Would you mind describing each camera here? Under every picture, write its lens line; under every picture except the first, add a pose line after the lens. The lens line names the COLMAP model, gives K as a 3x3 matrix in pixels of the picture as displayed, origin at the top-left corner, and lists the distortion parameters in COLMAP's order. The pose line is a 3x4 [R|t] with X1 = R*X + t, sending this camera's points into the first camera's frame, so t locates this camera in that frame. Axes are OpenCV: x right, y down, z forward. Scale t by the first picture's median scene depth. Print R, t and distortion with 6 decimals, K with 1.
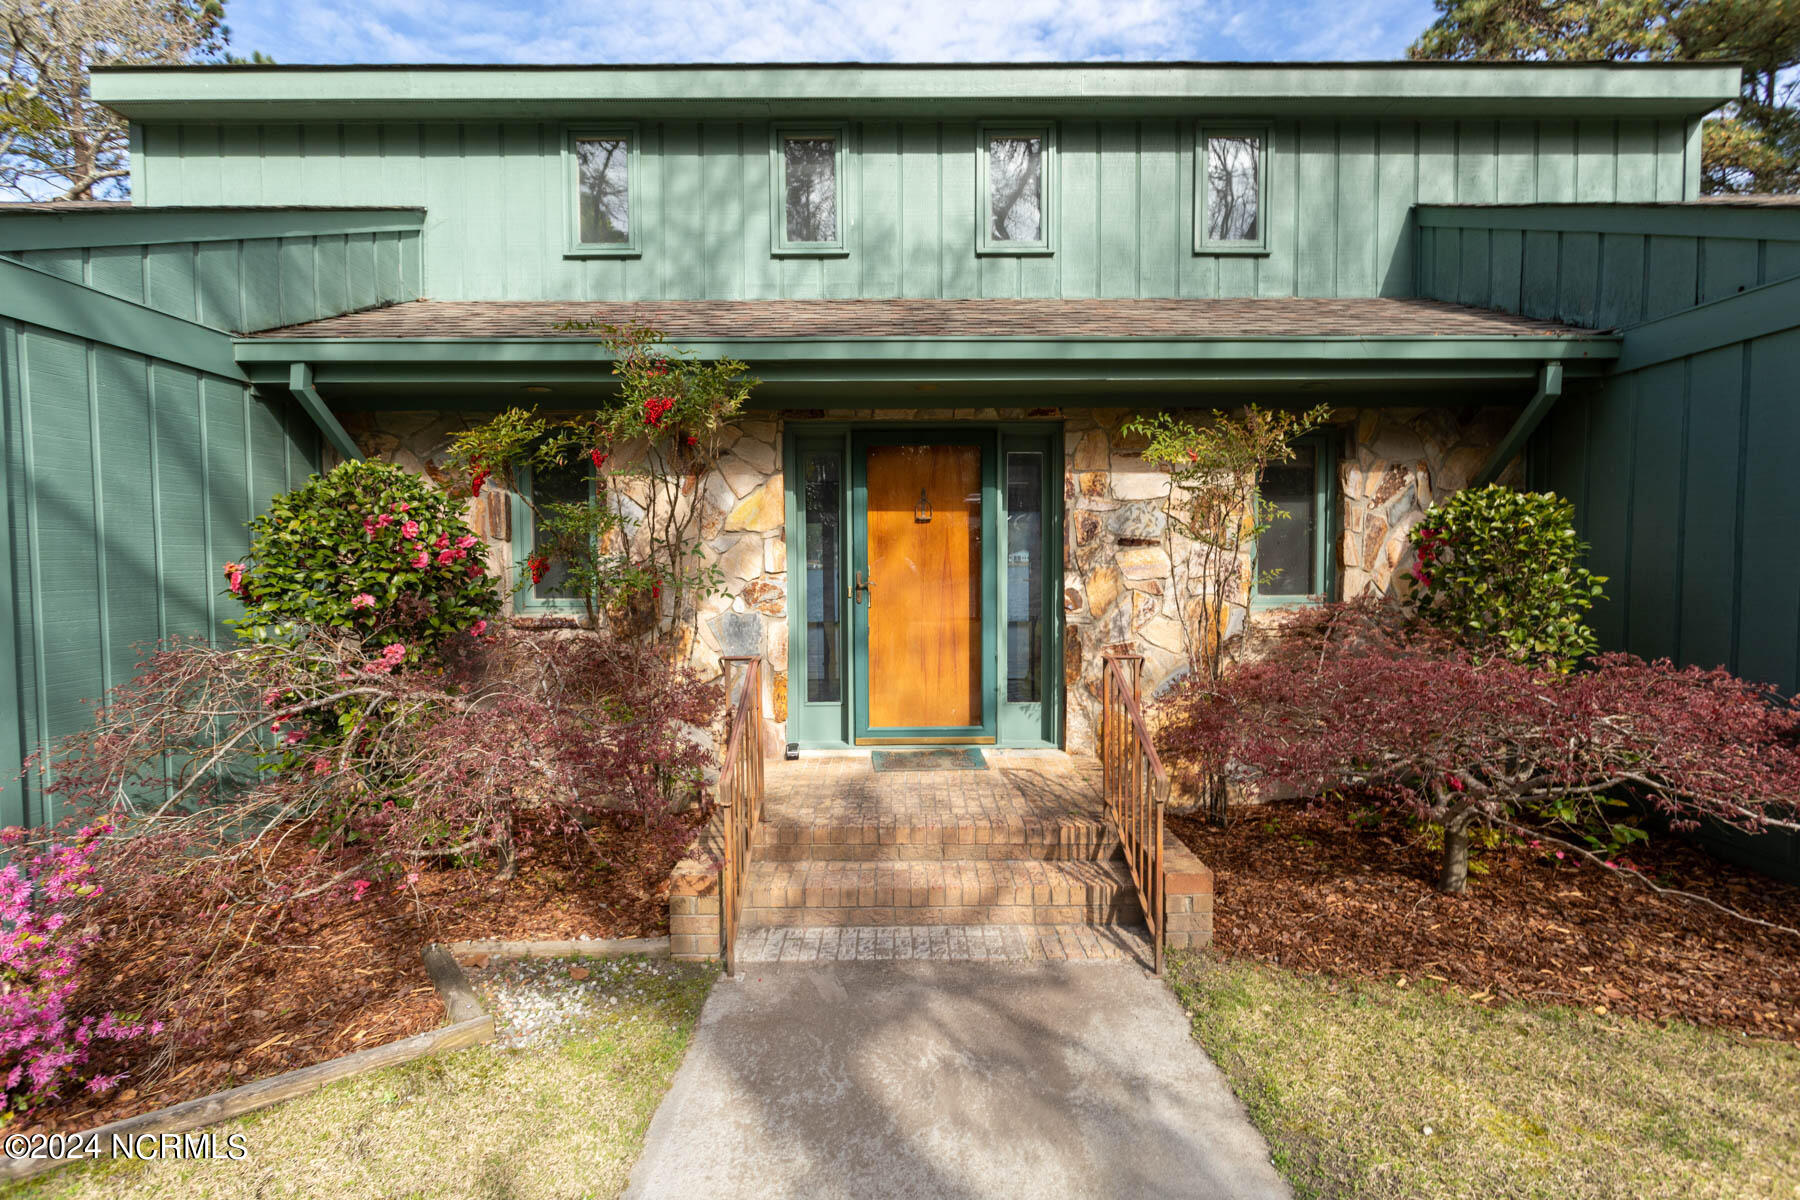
lens RADIAL K [[854.1, 0, 899.7], [0, 854.1, 596.2], [0, 0, 1]] dist [0.003723, 0.001047]
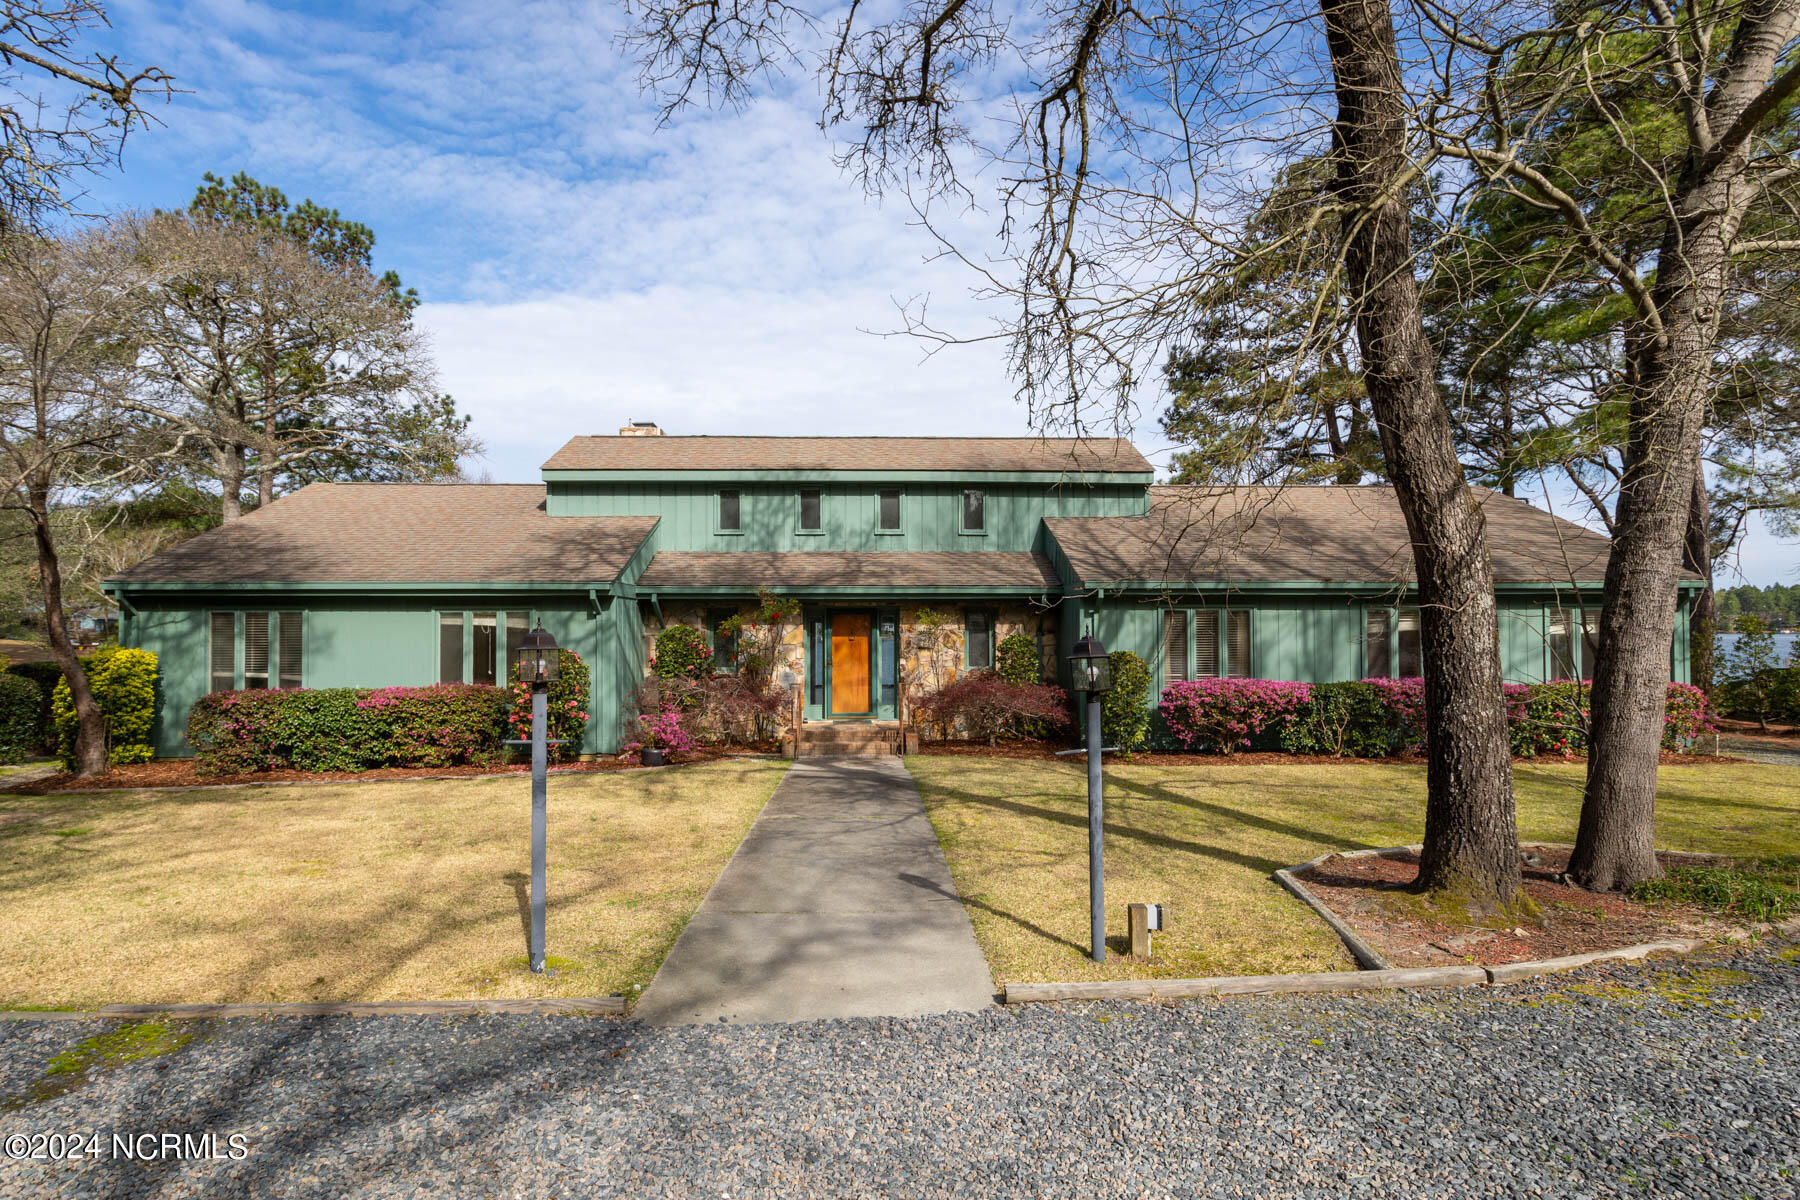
lens RADIAL K [[854.1, 0, 899.7], [0, 854.1, 596.2], [0, 0, 1]] dist [0.003723, 0.001047]
pose [[0.999219, 0.004069, 0.039317, 0.078681], [-0.000563, 0.996052, -0.088765, 0.019280], [-0.039523, 0.088673, 0.995276, -1.904473]]
